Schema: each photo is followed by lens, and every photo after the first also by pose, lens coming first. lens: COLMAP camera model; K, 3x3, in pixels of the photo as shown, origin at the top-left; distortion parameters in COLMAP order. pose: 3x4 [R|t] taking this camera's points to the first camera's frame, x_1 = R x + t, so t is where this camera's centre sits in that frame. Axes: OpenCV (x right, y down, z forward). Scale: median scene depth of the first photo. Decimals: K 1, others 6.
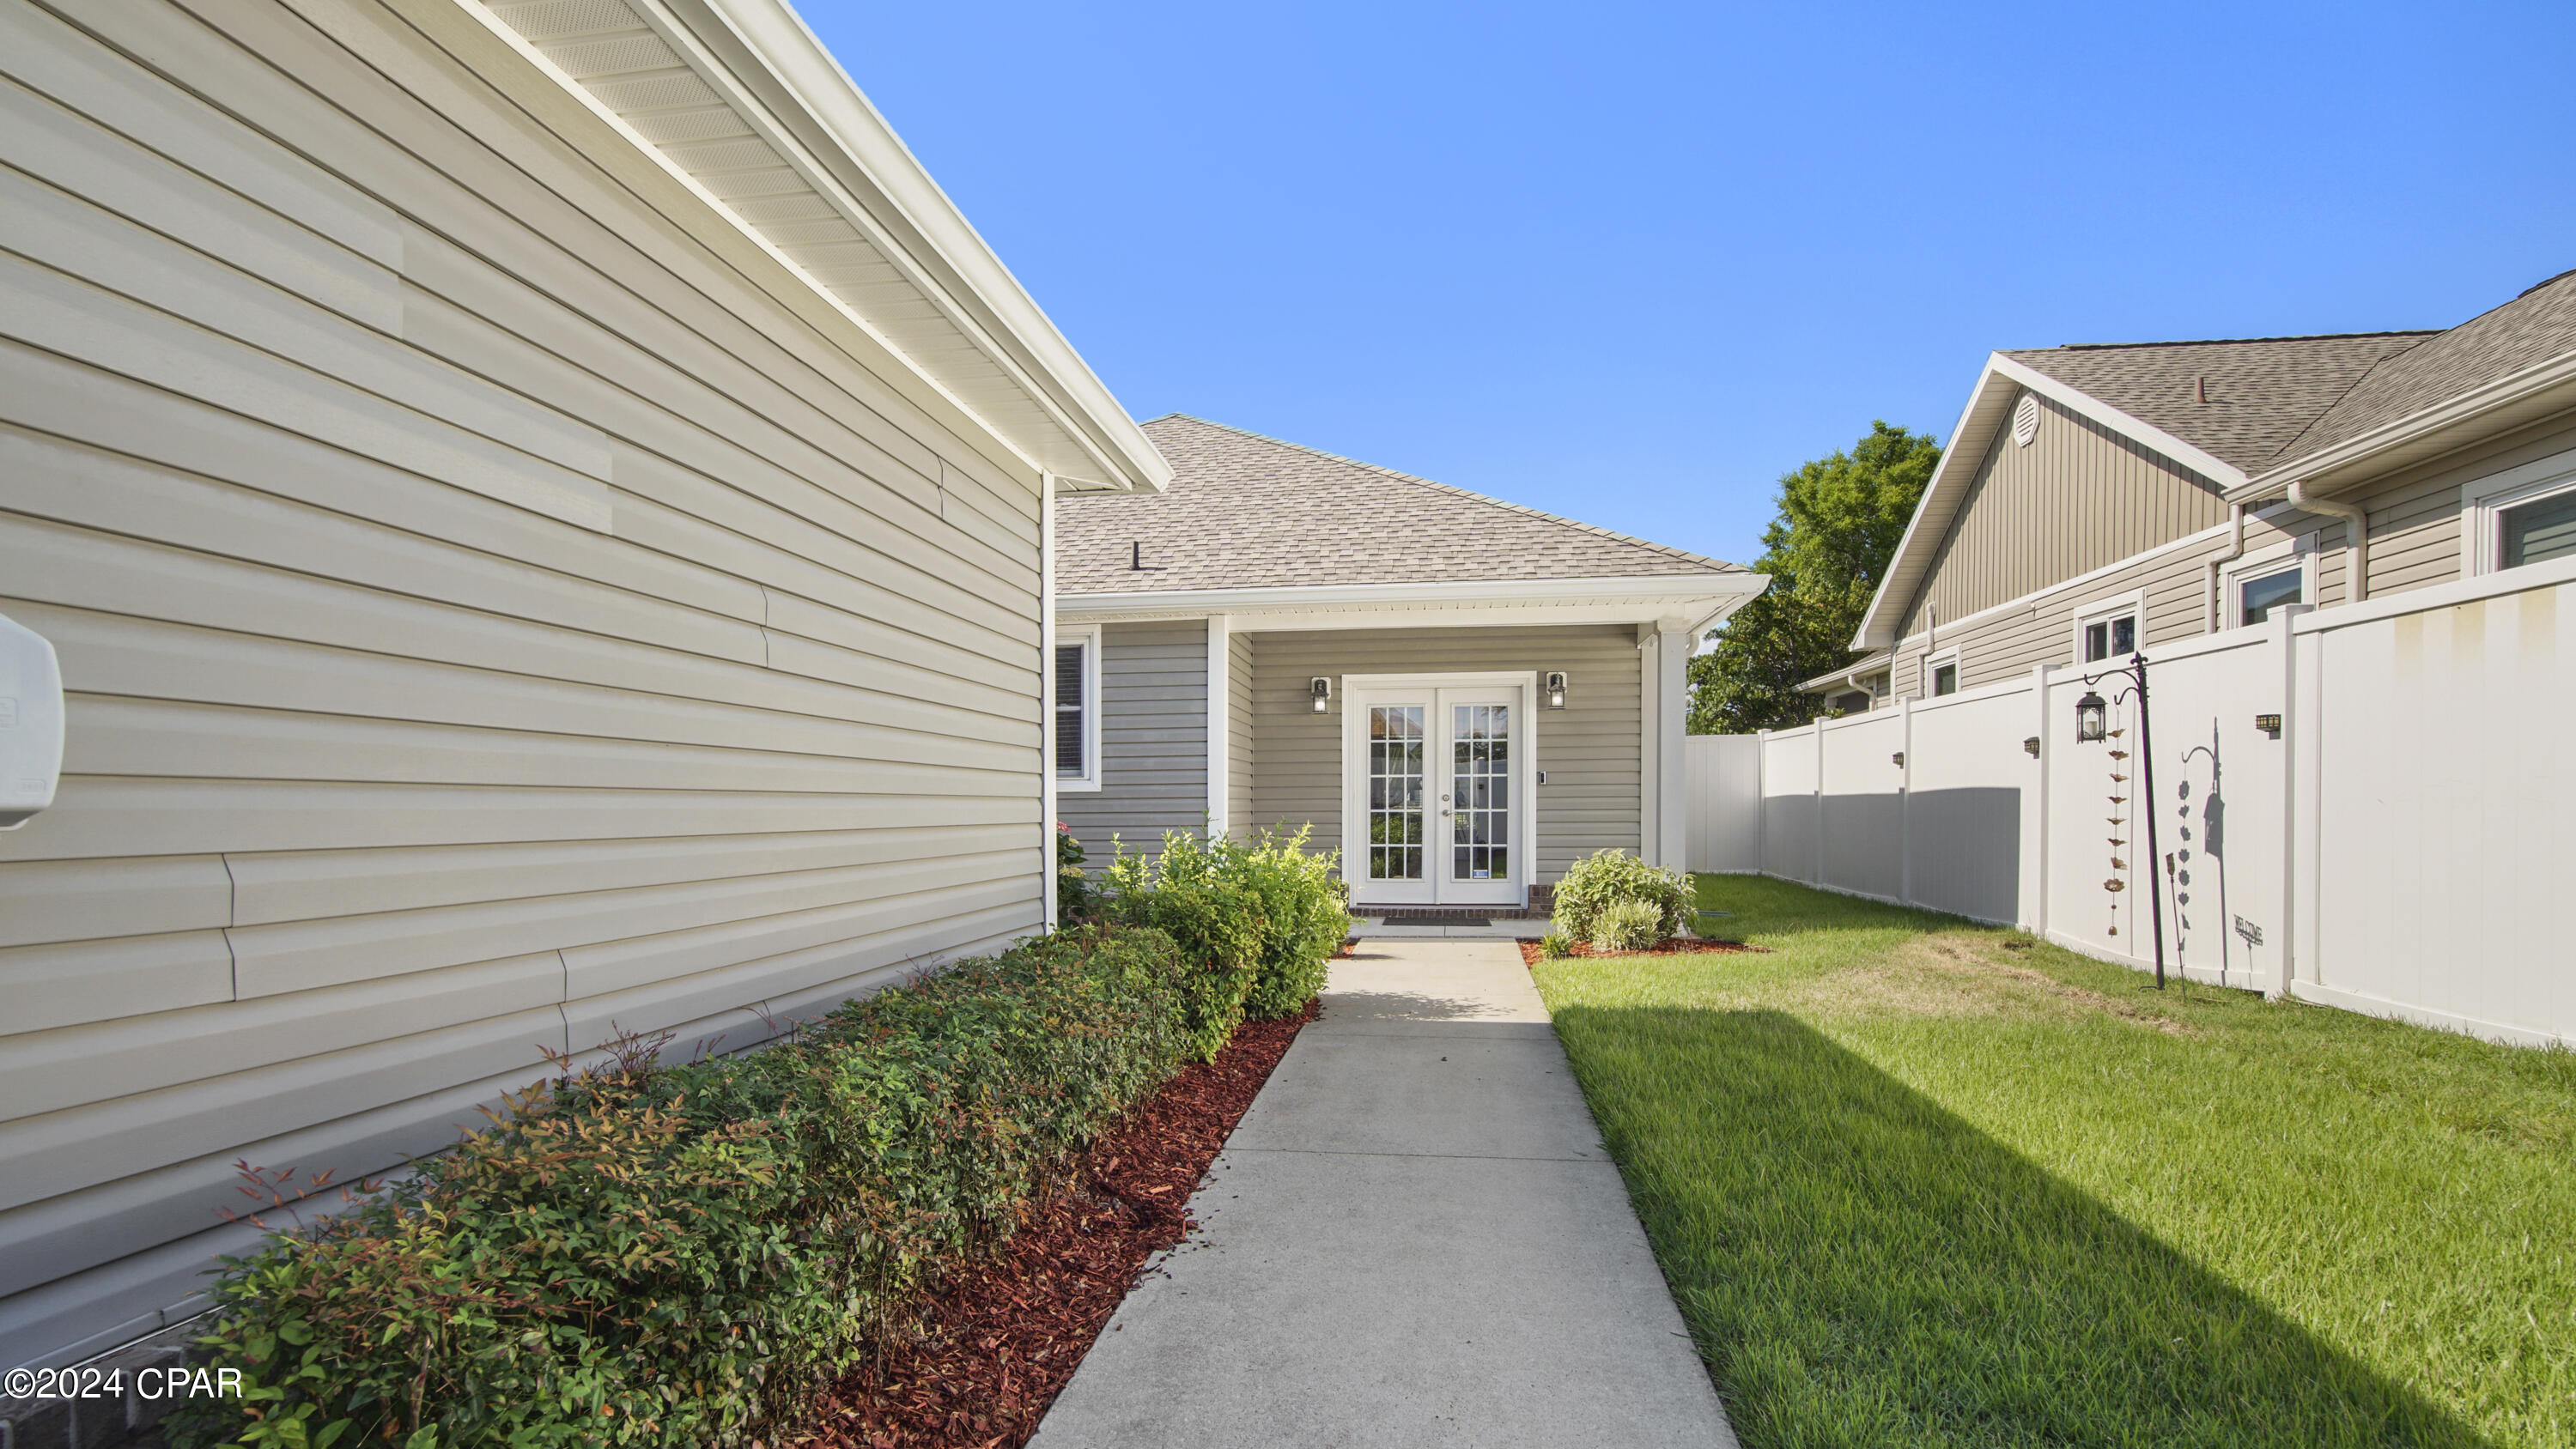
lens RADIAL K [[1243.0, 0, 1290.1], [0, 1243.0, 794.5], [0, 0, 1]] dist [-0.000831, -0.000112]
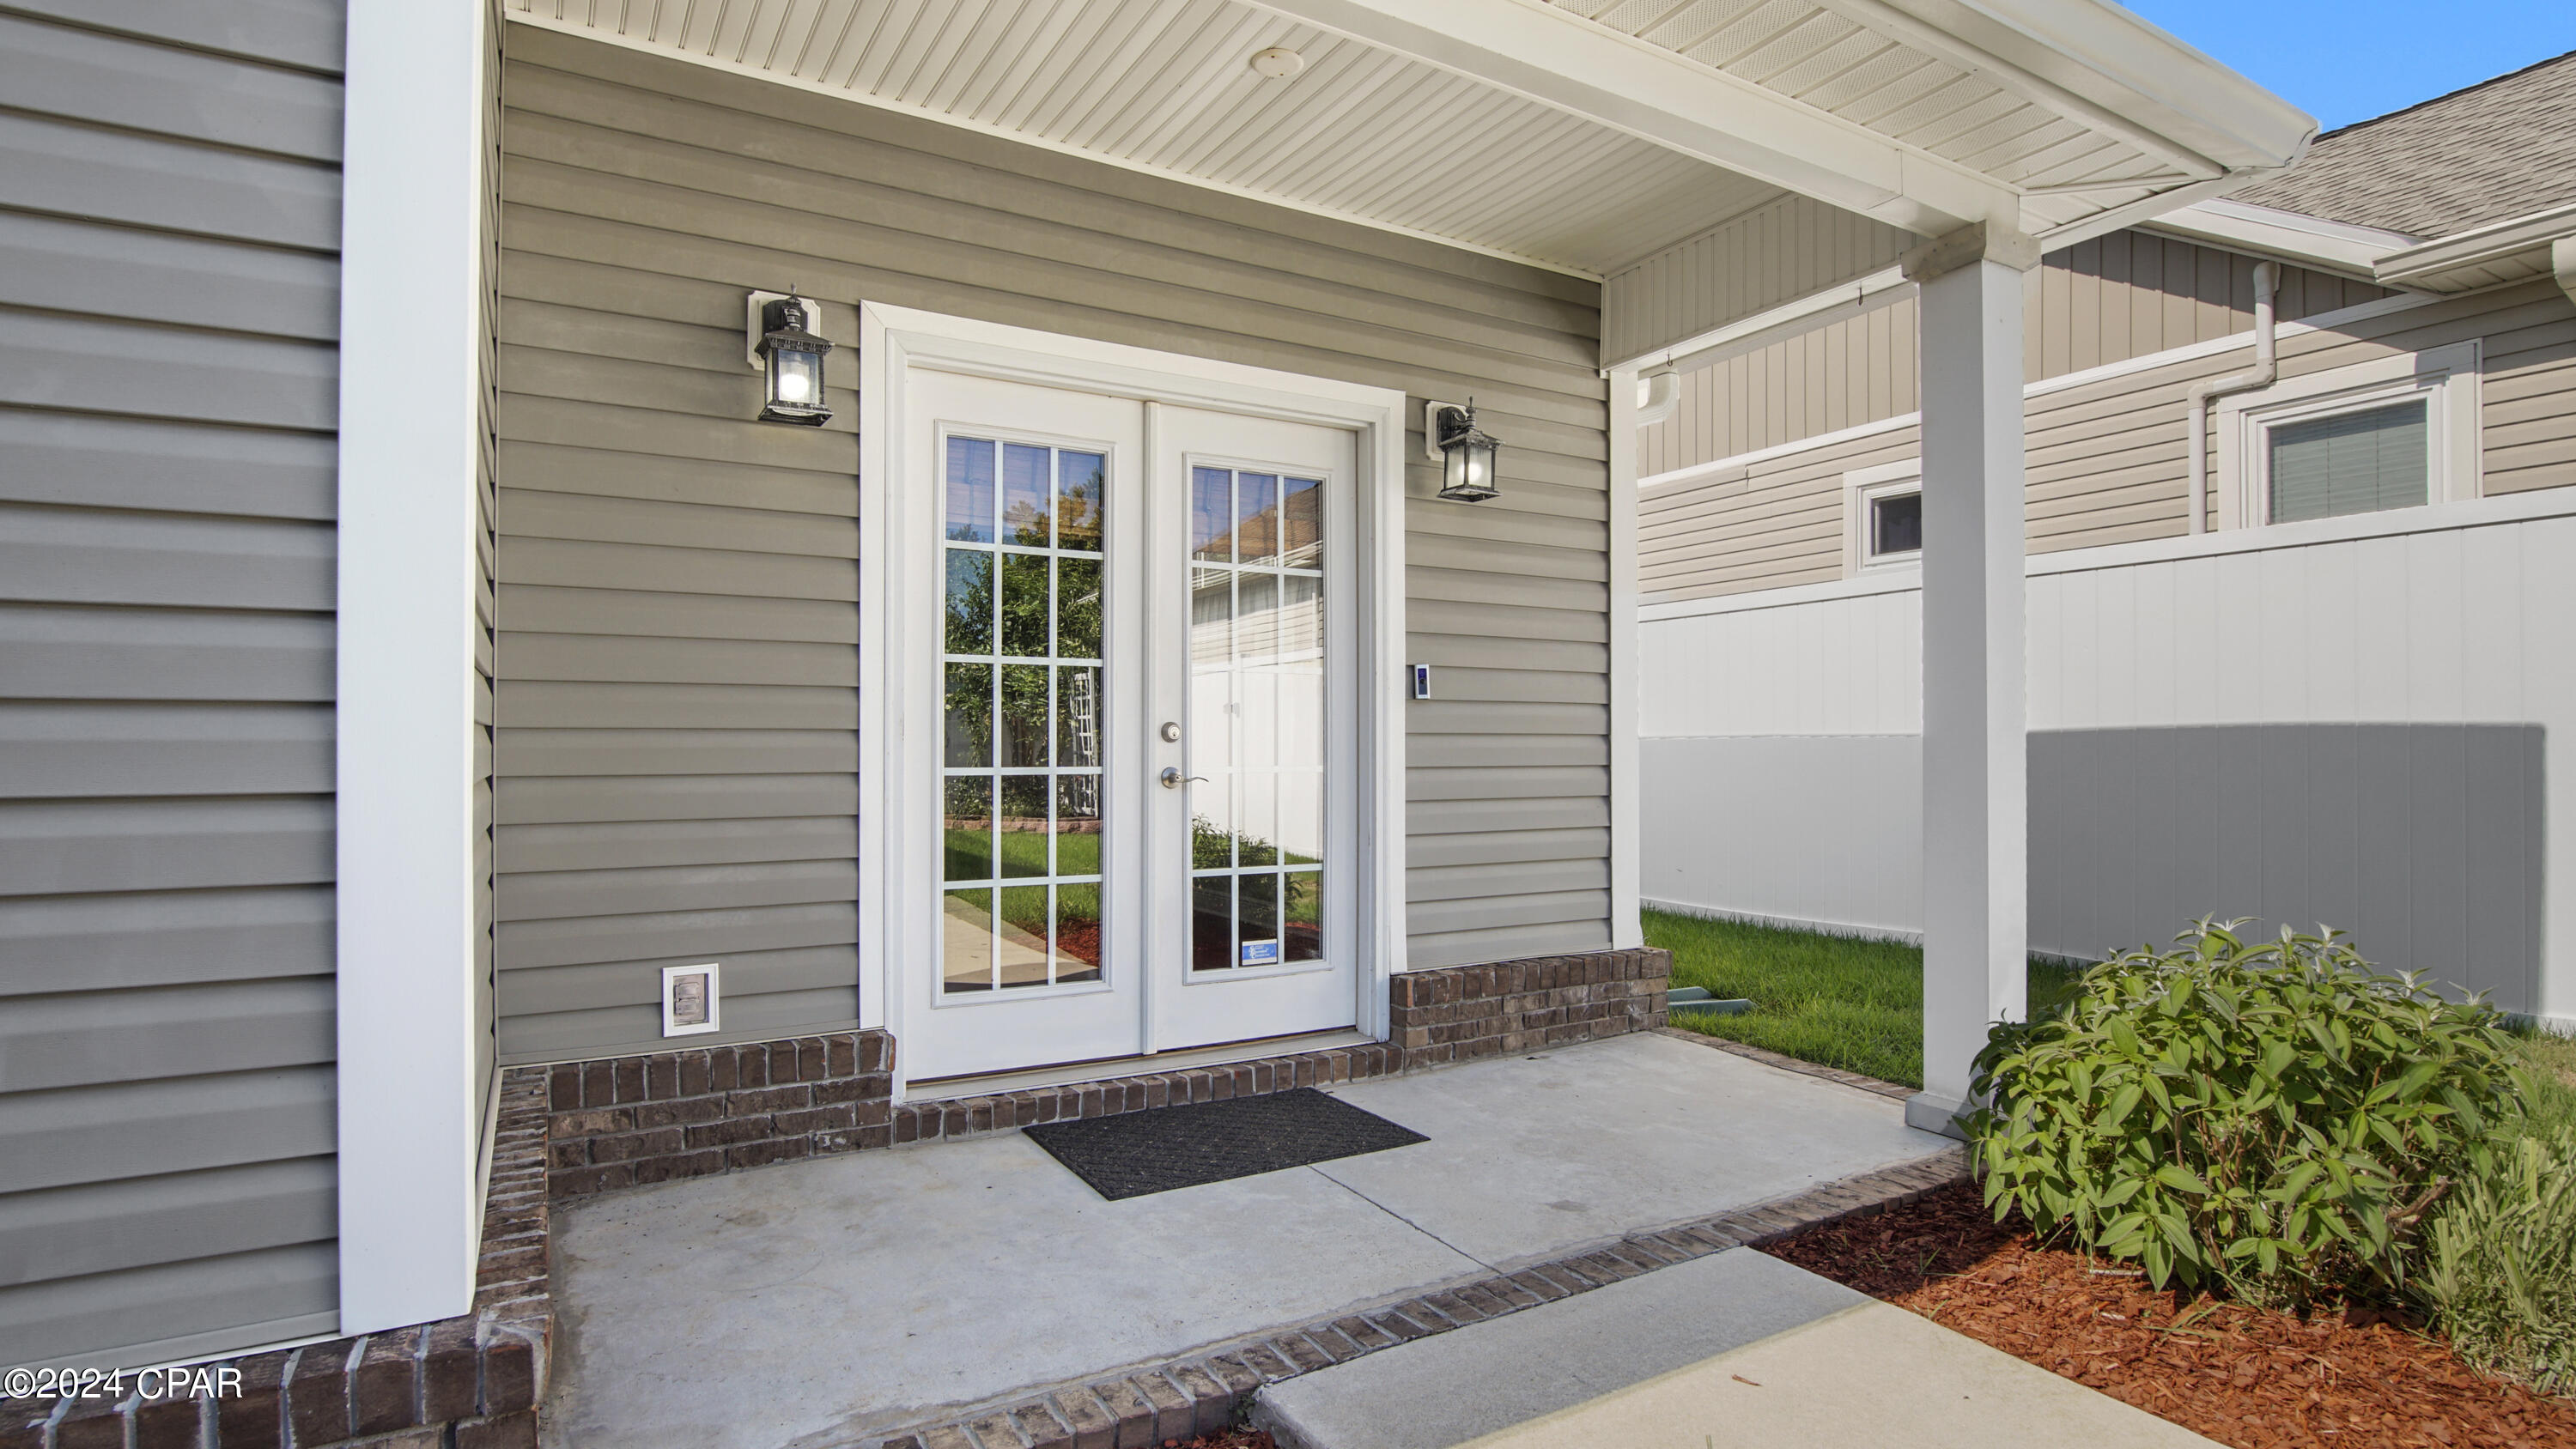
lens RADIAL K [[1313.3, 0, 1288.0], [0, 1313.3, 724.5], [0, 0, 1]] dist [-0.003476, -0.000712]
pose [[0.786822, 0.018997, 0.616887, -0.068132], [-0.011929, 0.999808, -0.015574, 0.006040], [-0.617064, 0.004895, 0.786898, 0.713026]]
